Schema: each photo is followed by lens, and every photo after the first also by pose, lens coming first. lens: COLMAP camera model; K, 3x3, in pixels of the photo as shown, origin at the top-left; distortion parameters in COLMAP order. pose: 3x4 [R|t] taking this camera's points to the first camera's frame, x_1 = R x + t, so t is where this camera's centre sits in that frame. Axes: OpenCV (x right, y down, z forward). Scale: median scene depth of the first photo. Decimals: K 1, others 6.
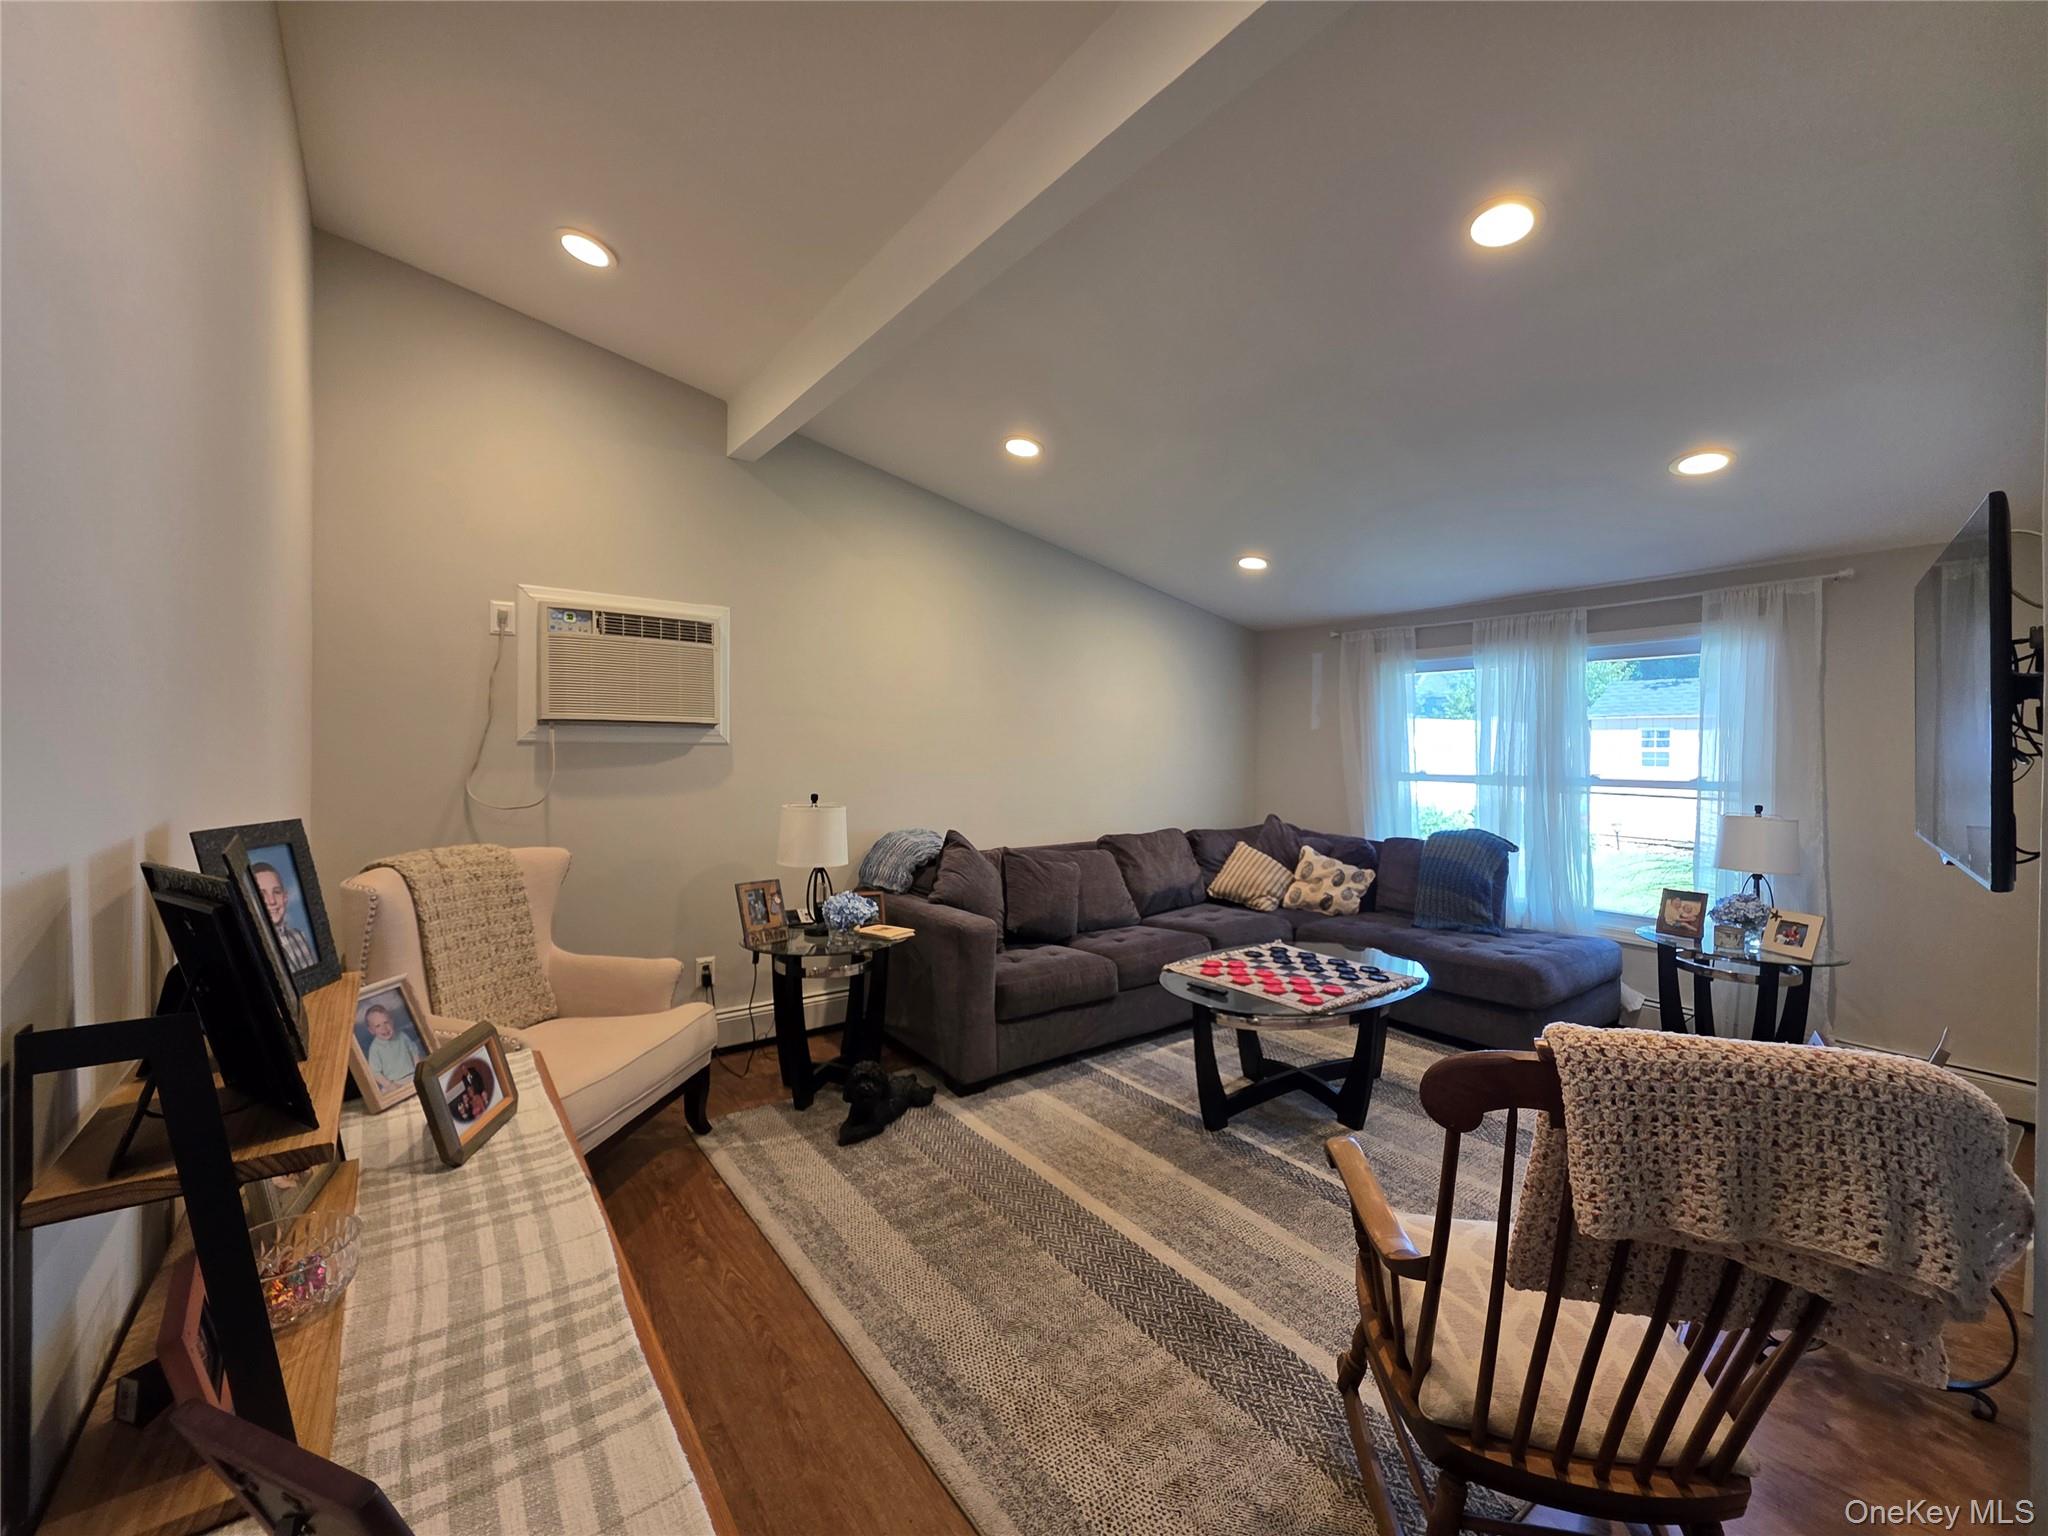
lens RADIAL K [[827.4, 0, 1030.3], [0, 827.4, 759.9], [0, 0, 1]] dist [0.001113, -0.000010]
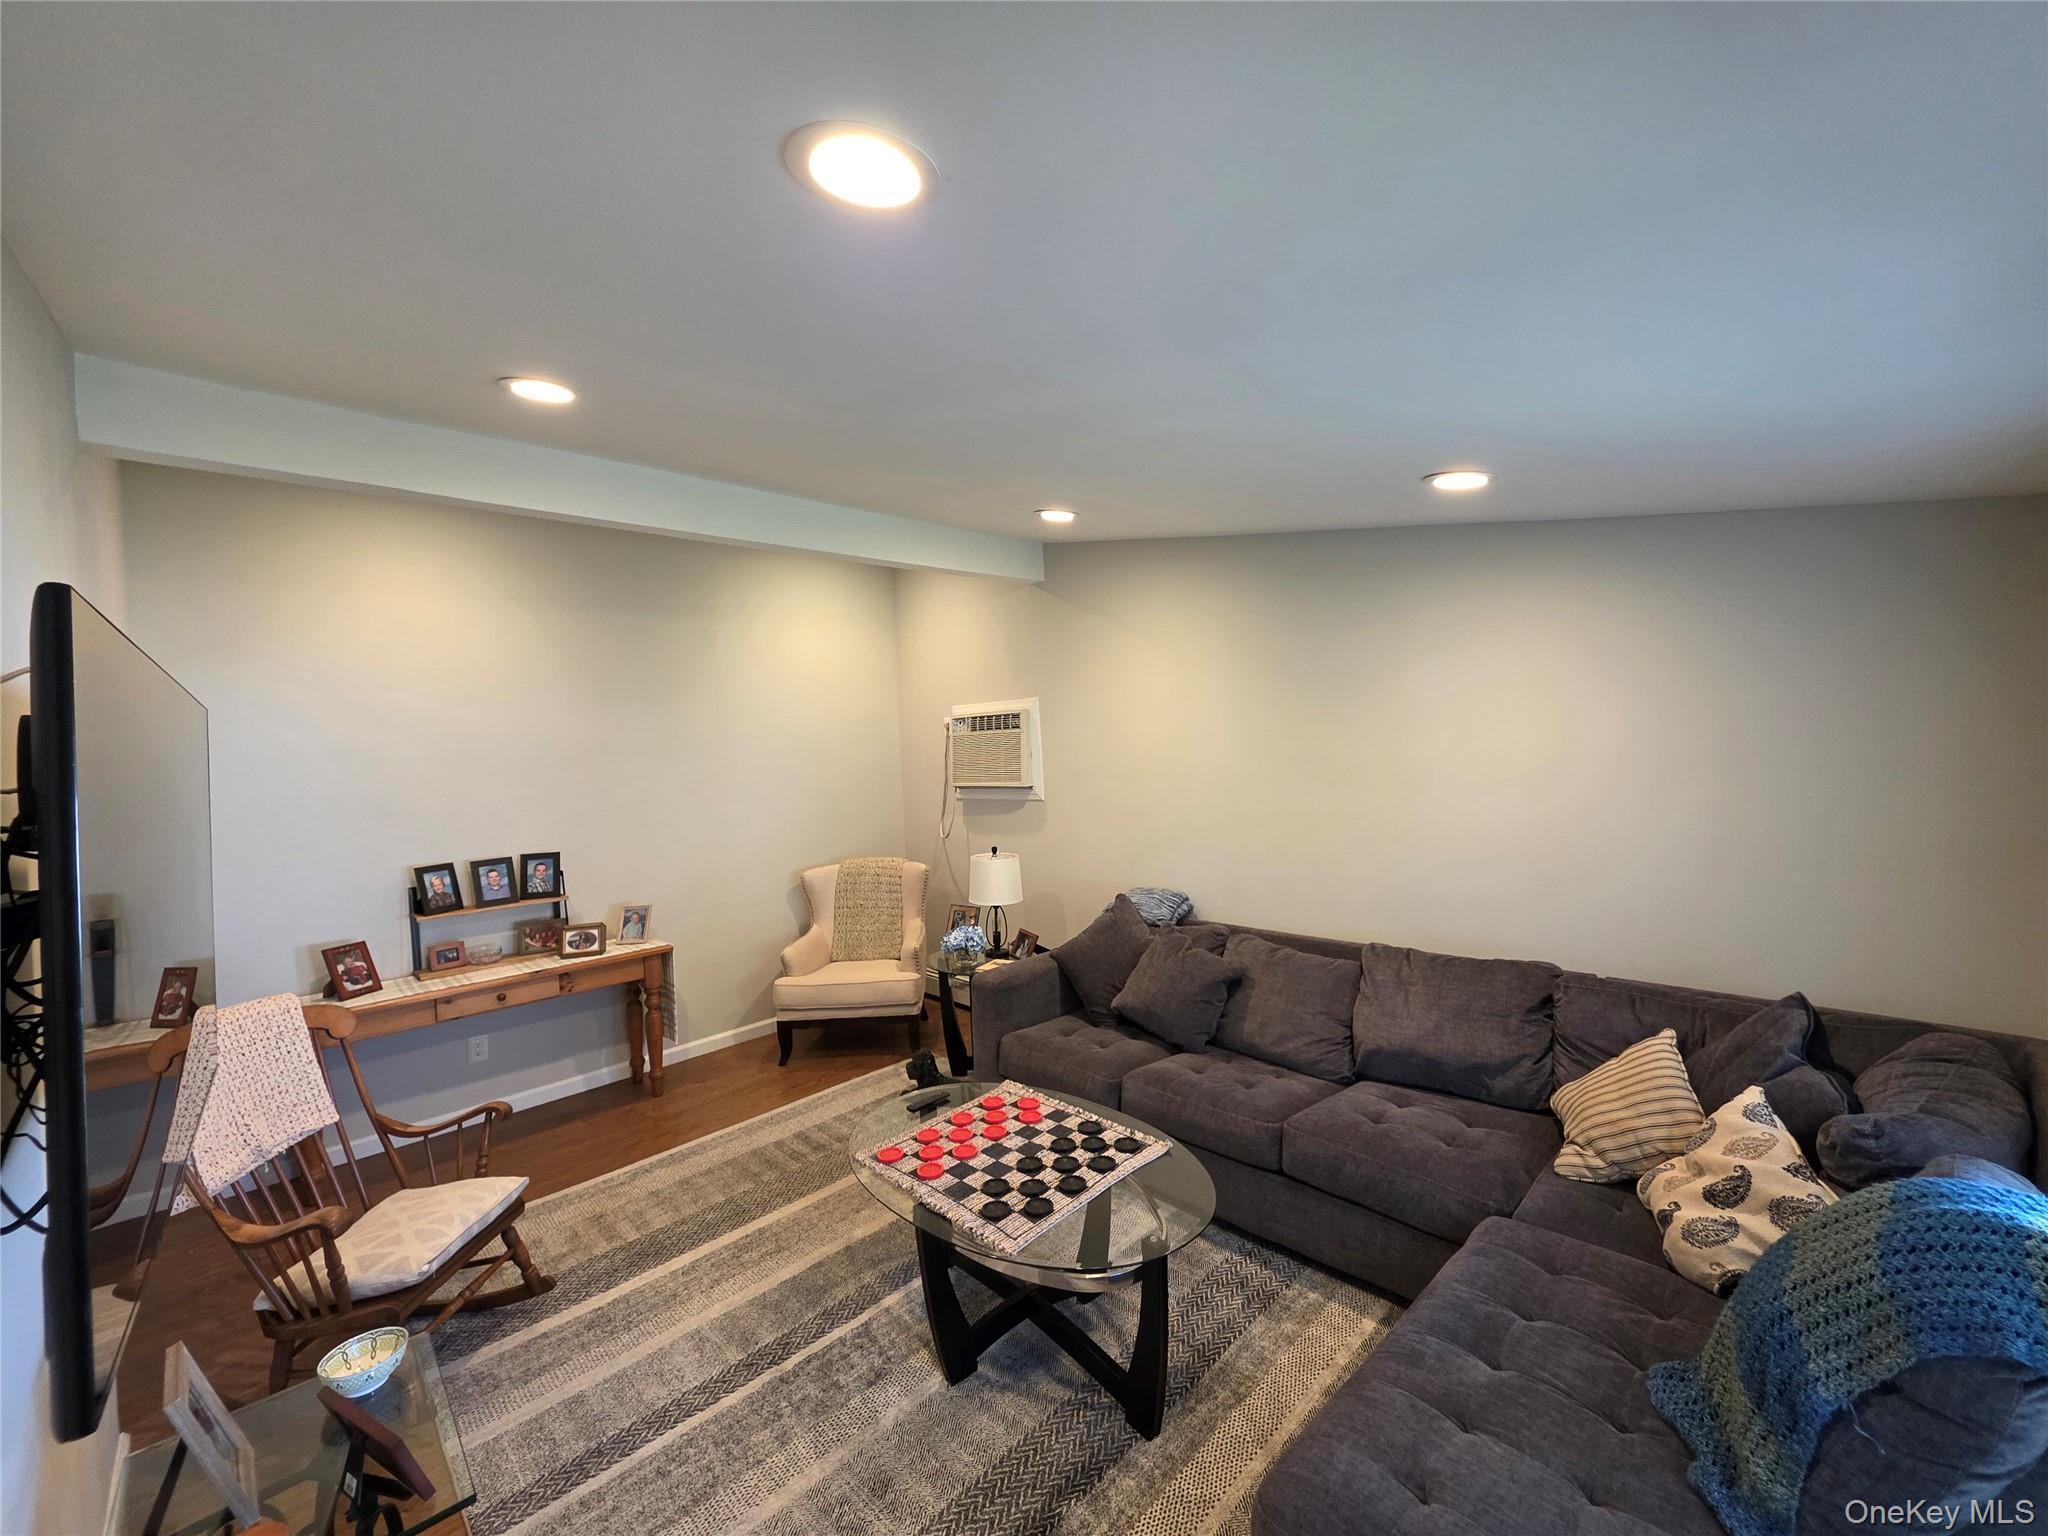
lens RADIAL K [[827.4, 0, 1030.3], [0, 827.4, 759.9], [0, 0, 1]] dist [0.001113, -0.000010]
pose [[0.123060, -0.001184, -0.992399, 1.008457], [0.021383, 0.999770, 0.001459, -0.093449], [0.992169, -0.021400, 0.123057, 0.879909]]
